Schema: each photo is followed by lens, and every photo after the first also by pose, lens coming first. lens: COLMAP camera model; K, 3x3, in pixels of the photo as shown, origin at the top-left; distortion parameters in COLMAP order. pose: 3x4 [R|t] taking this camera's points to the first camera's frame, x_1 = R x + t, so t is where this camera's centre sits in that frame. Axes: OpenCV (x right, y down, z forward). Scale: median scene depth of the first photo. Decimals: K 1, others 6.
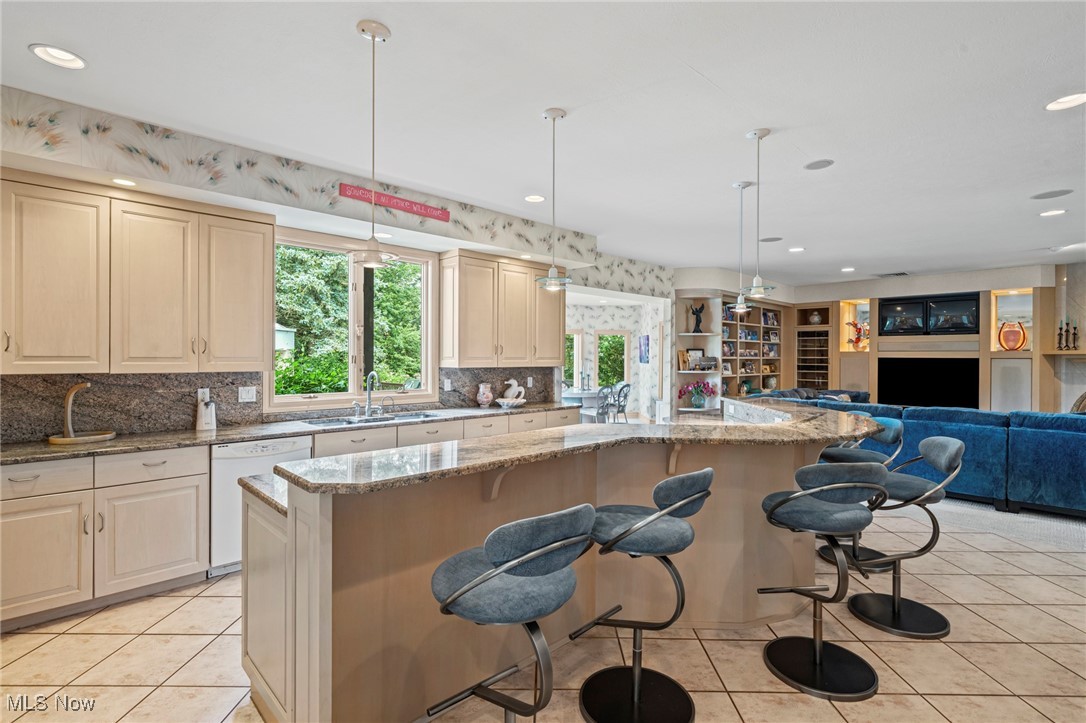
lens RADIAL K [[500.9, 0, 543.5], [0, 500.9, 358.1], [0, 0, 1]] dist [0.003932, 0.000749]
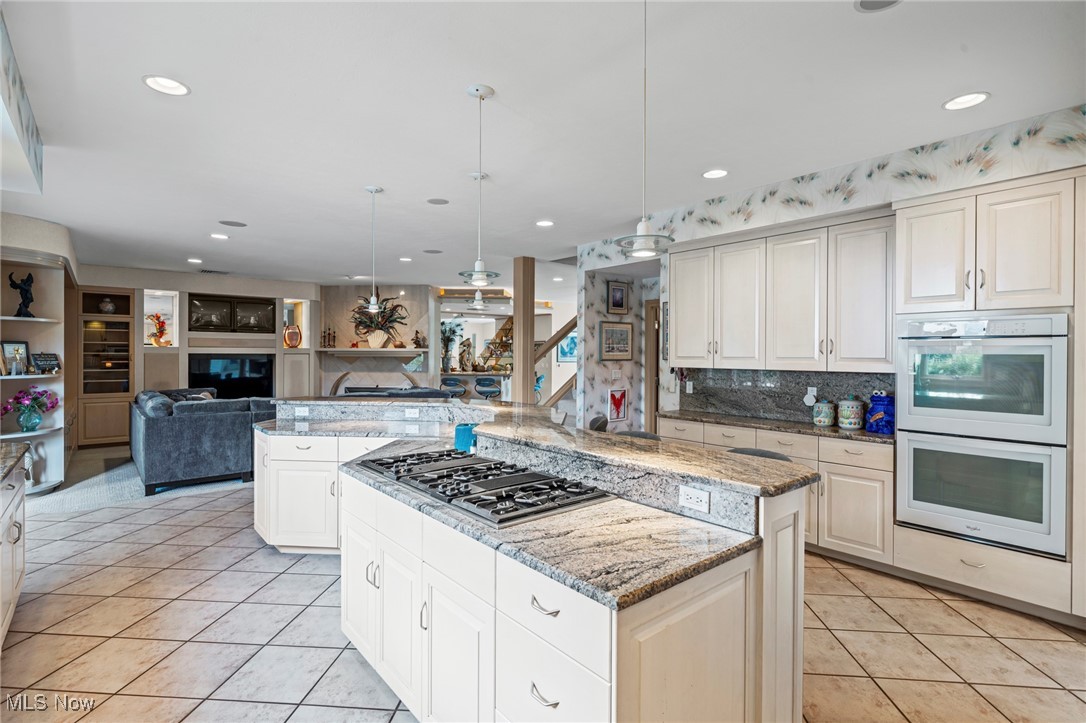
lens RADIAL K [[519.7, 0, 545.6], [0, 519.7, 356.3], [0, 0, 1]] dist [0.002622, 0.000406]
pose [[0.061797, -0.008983, 0.998048, -0.324872], [0.002941, 0.999957, 0.008818, -0.002692], [-0.998084, 0.002390, 0.061820, 0.275922]]
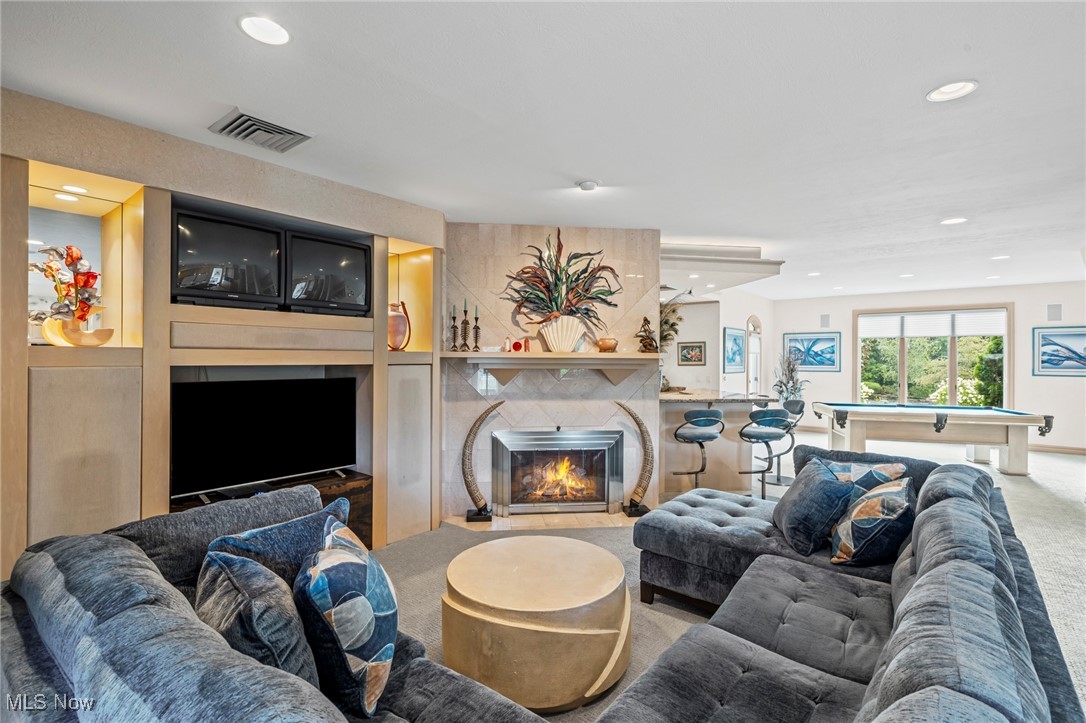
lens RADIAL K [[500.9, 0, 538.2], [0, 500.9, 362.7], [0, 0, 1]] dist [0.003932, 0.000749]
pose [[-0.124652, -0.010981, 0.992140, 0.325710], [0.002780, 0.999931, 0.011417, -0.007026], [-0.992197, 0.004182, -0.124612, 0.877330]]
